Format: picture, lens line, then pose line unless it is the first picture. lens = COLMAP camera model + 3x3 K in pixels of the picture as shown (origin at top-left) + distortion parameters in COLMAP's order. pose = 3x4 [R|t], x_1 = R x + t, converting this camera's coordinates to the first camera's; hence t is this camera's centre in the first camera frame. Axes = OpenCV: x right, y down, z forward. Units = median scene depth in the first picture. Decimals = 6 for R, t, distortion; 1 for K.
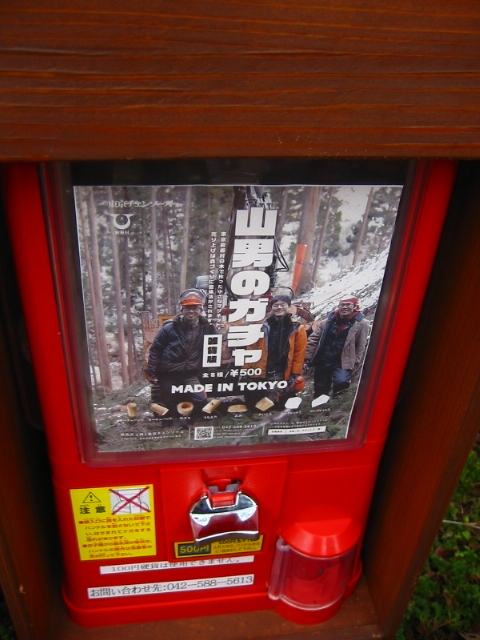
lens RADIAL K [[655.9, 0, 240.9], [0, 655.9, 320.4], [0, 0, 1]] dist [-0.094204, 0.000000]
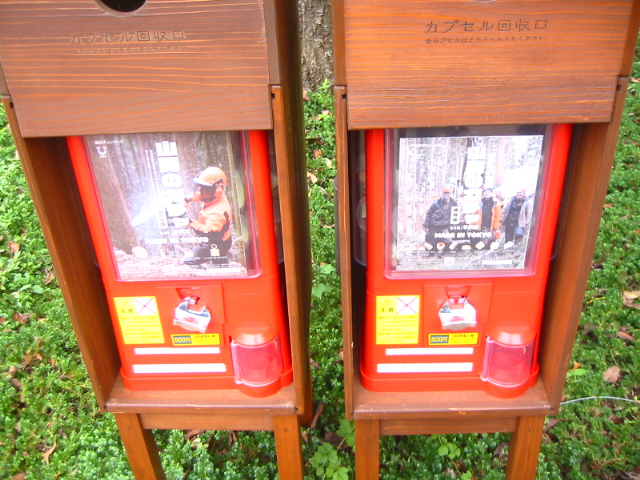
lens RADIAL K [[655.9, 0, 320.2], [0, 655.9, 239.2], [0, 0, 1]] dist [-0.094204, 0.000000]
pose [[0.981518, 0.002257, -0.191356, -0.064949], [-0.016097, 0.997361, -0.070801, 0.268373], [0.190691, 0.072573, 0.978964, -1.098764]]
